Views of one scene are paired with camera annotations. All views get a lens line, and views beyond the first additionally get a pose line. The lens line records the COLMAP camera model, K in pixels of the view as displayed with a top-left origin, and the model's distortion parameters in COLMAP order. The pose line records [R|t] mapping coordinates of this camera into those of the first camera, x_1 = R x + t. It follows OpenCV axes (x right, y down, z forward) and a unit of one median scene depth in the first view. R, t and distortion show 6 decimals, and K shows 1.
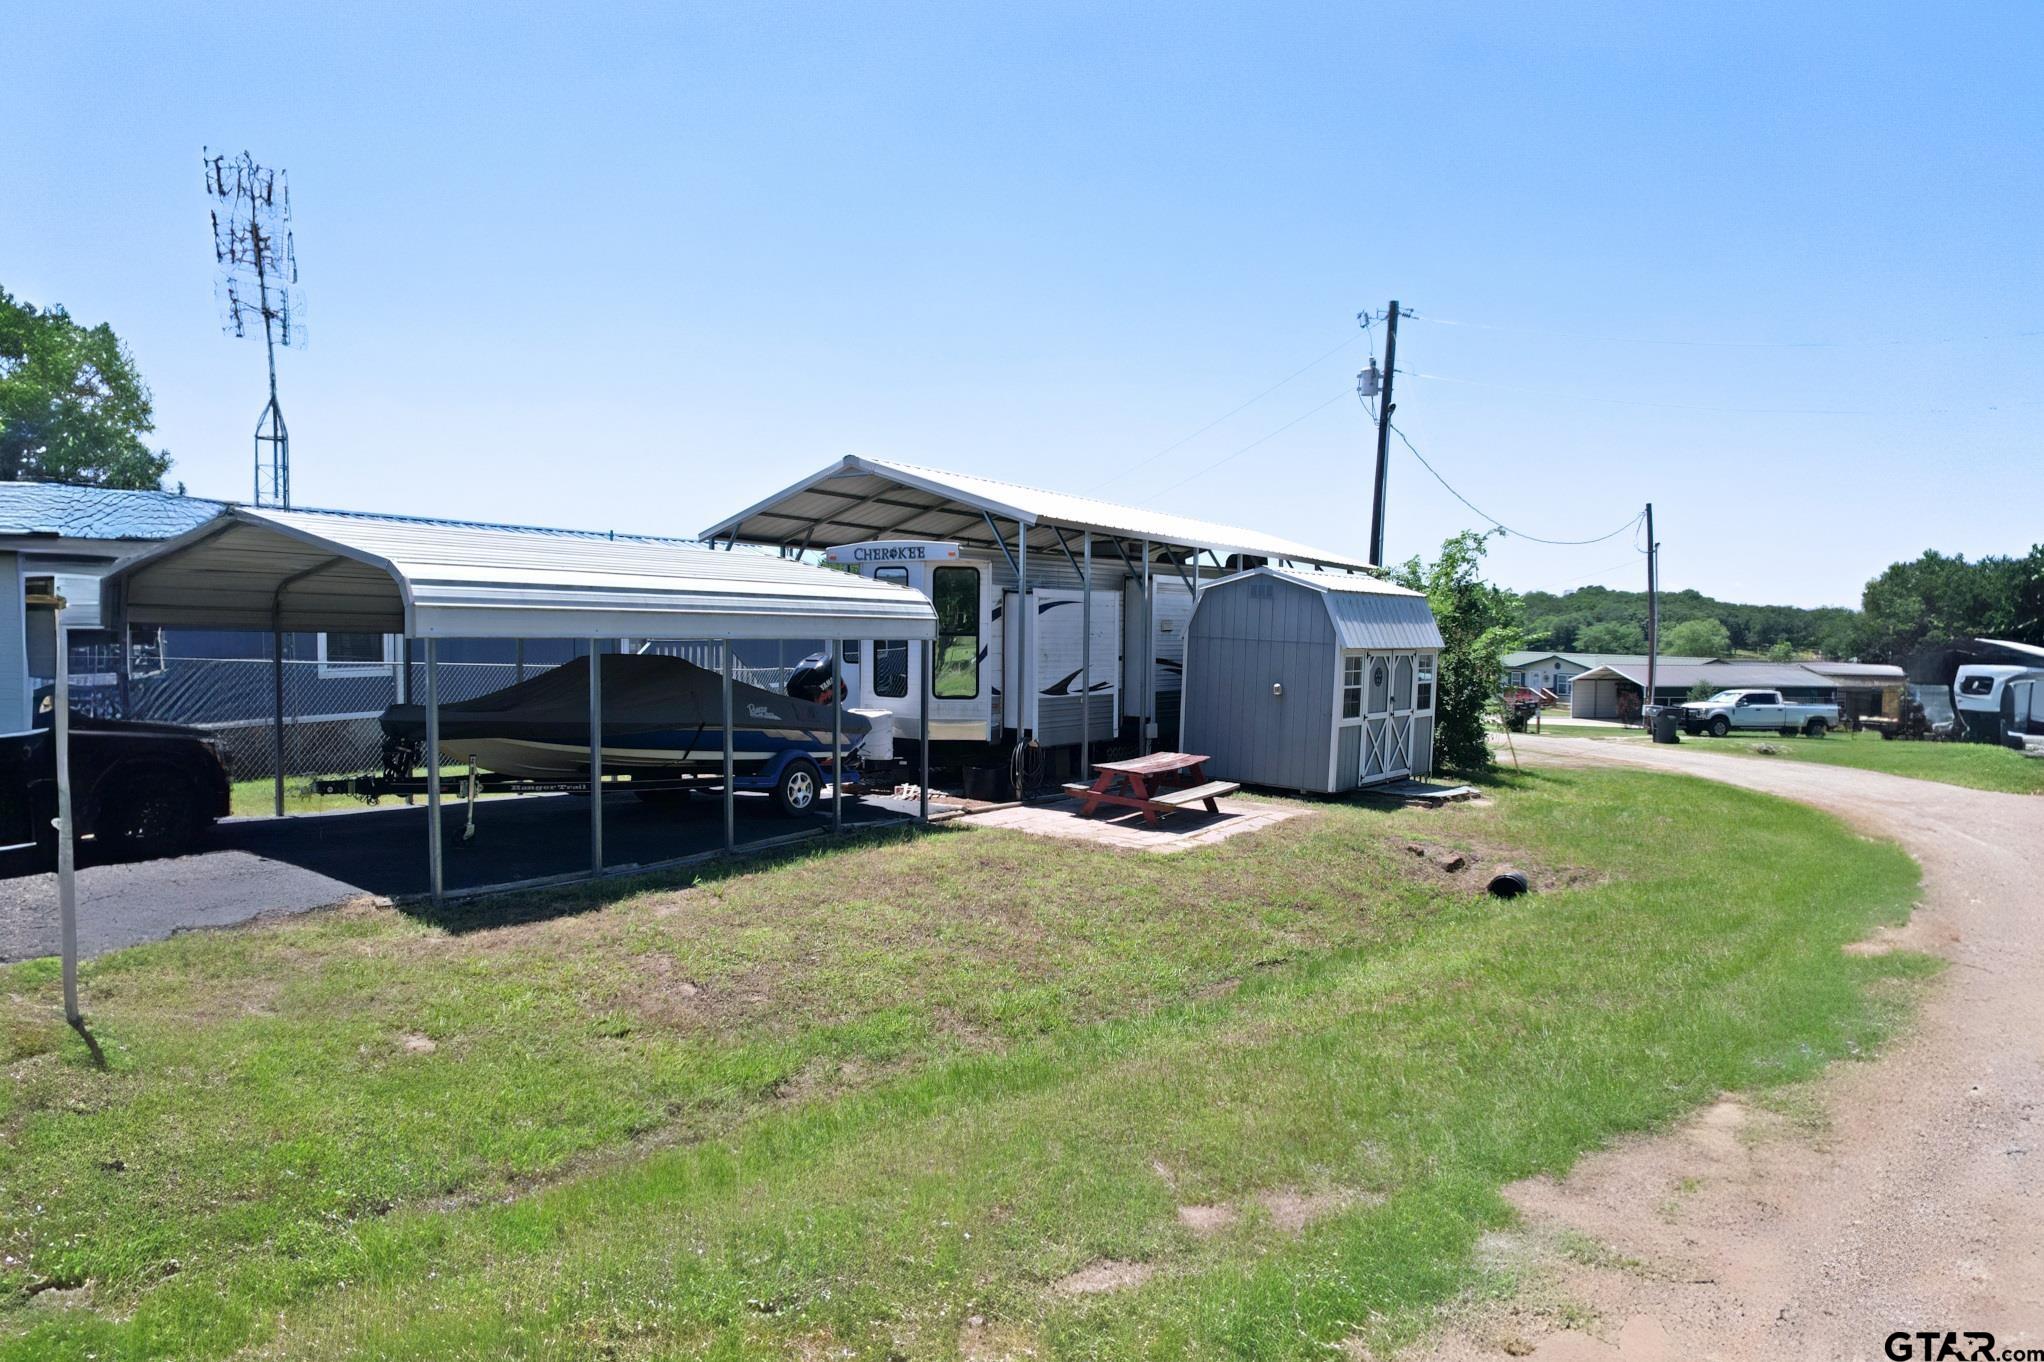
lens RADIAL K [[1278.4, 0, 1065.0], [0, 1278.4, 680.7], [0, 0, 1]] dist [-0.037037, -0.000187]
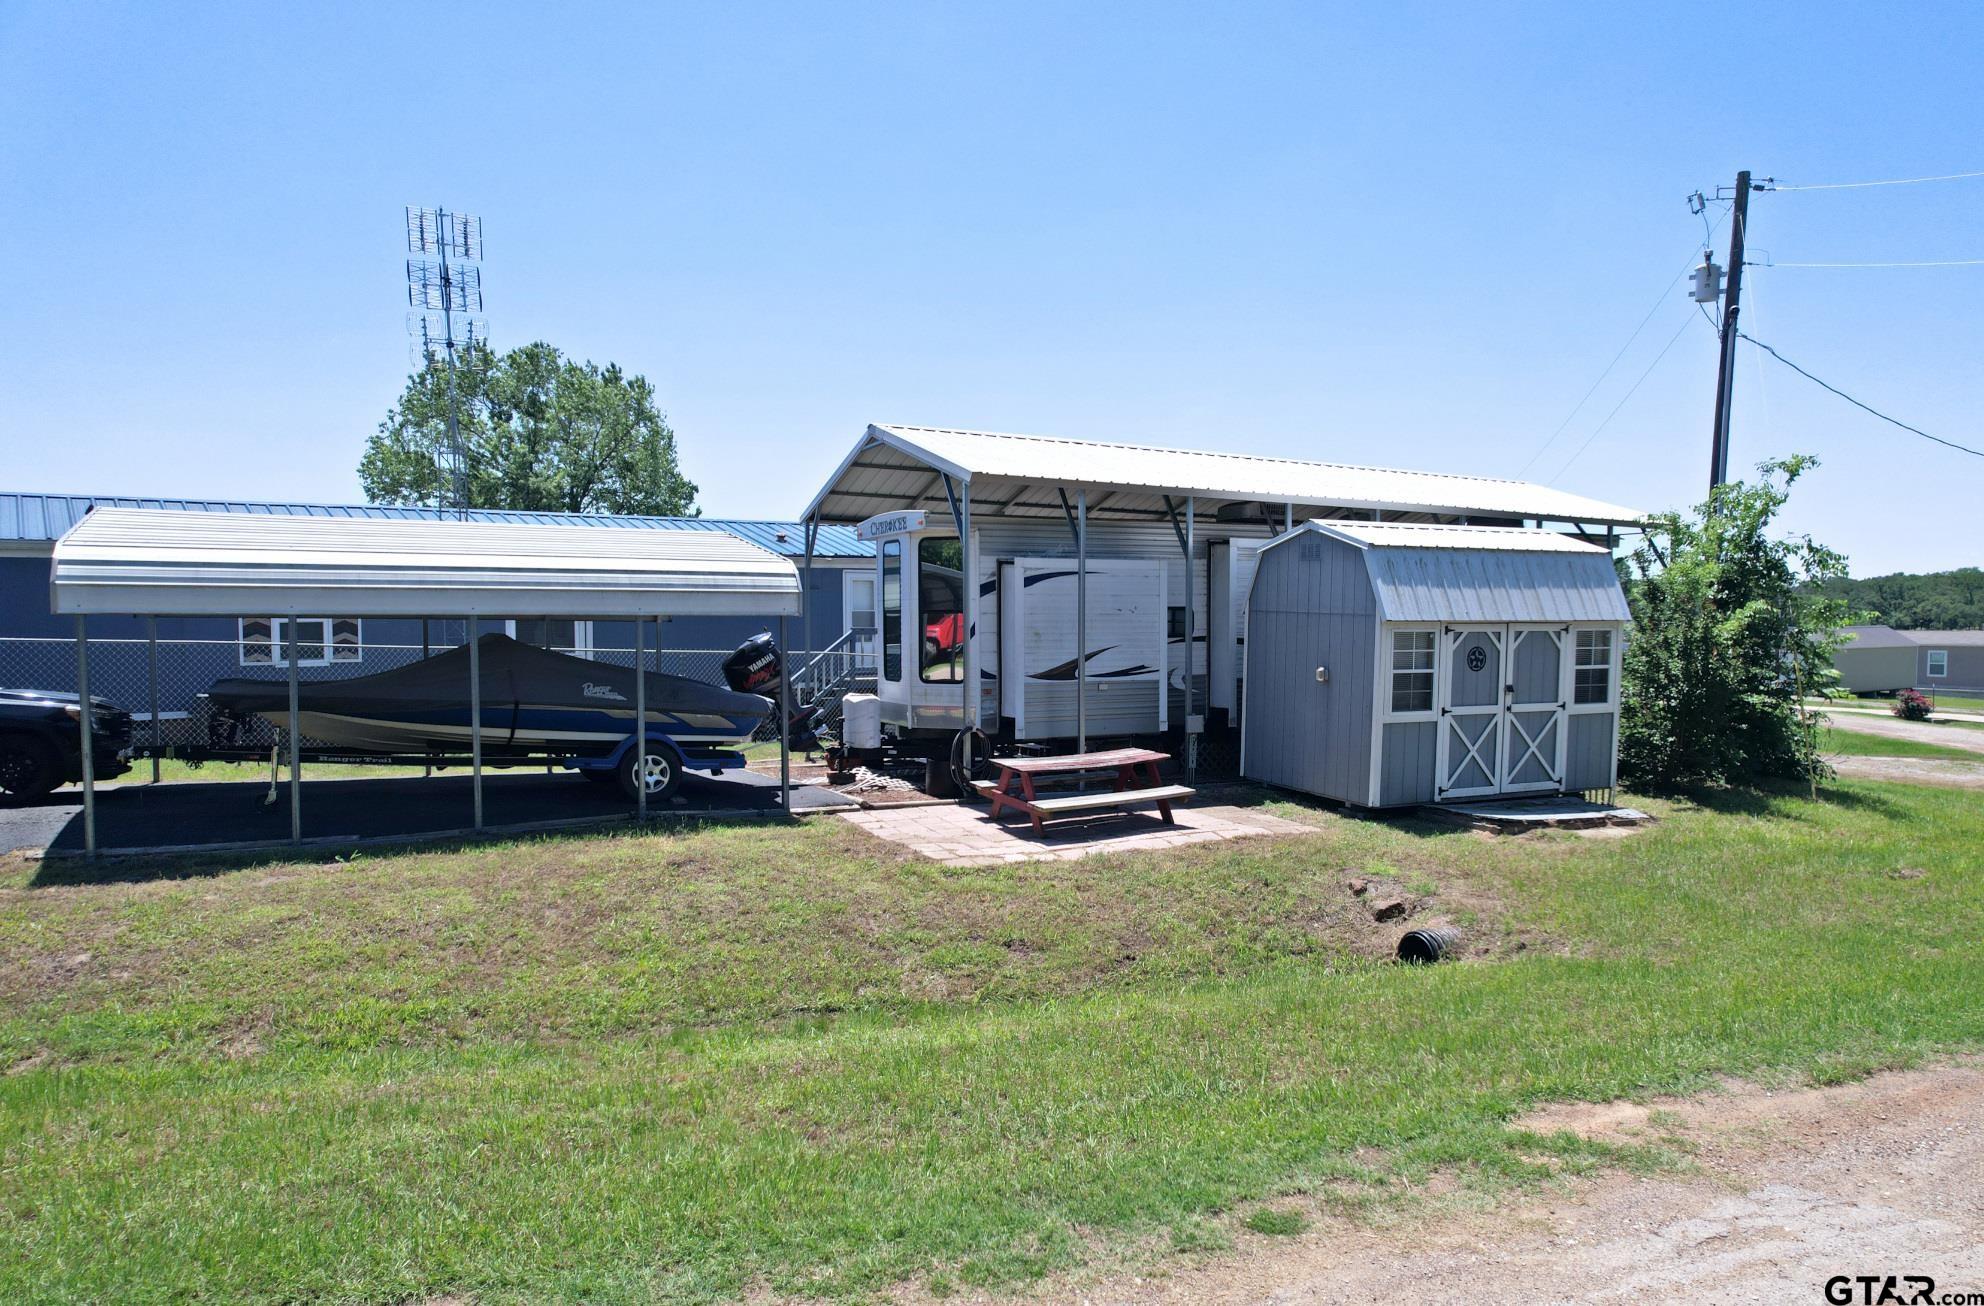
lens RADIAL K [[1272.2, 0, 1072.3], [0, 1272.2, 705.1], [0, 0, 1]] dist [-0.033308, 0.001663]
pose [[0.891729, 0.012594, -0.452395, 0.393847], [-0.003407, 0.999771, 0.021115, 0.010047], [0.452558, -0.017288, 0.891567, 0.230121]]
